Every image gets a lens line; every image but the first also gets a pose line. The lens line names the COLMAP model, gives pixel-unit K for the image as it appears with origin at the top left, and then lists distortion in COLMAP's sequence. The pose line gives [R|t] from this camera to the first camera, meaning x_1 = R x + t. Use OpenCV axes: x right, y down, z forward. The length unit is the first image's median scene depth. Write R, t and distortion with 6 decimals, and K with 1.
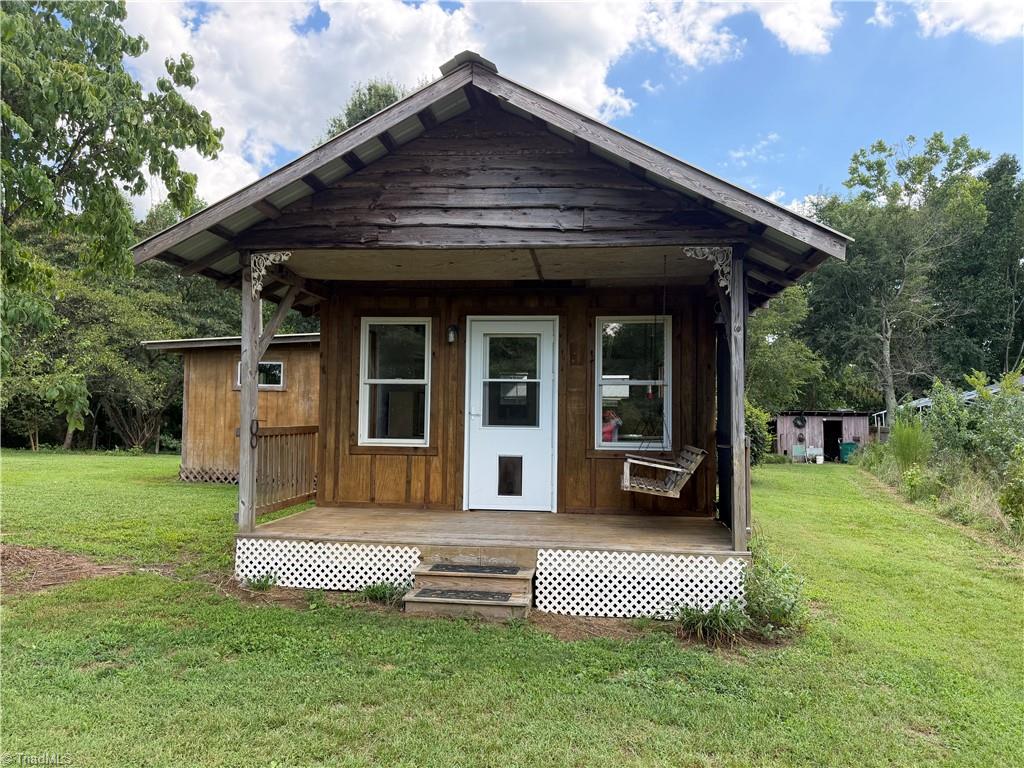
lens RADIAL K [[747.2, 0, 517.0], [0, 747.2, 387.5], [0, 0, 1]] dist [0.145820, -0.160059]
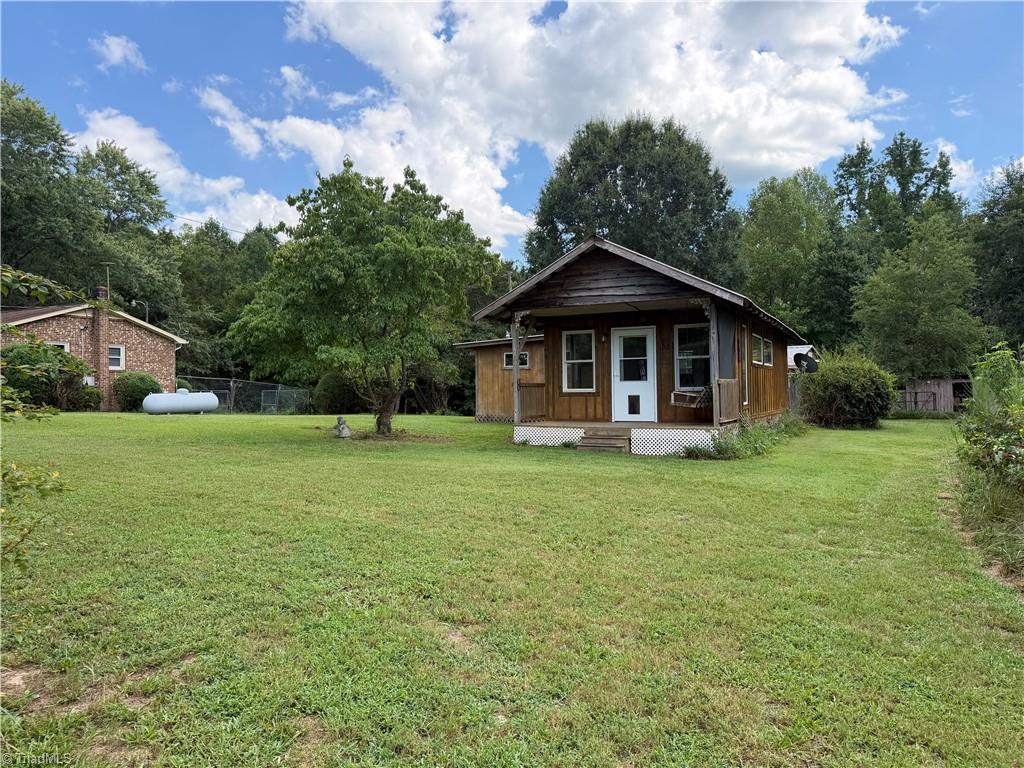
lens RADIAL K [[747.2, 0, 517.0], [0, 747.2, 387.5], [0, 0, 1]] dist [0.145820, -0.160059]
pose [[0.949628, -0.023867, -0.312469, 0.325749], [0.031965, 0.999272, 0.020819, 0.016743], [0.311744, -0.029758, 0.949700, -1.042793]]
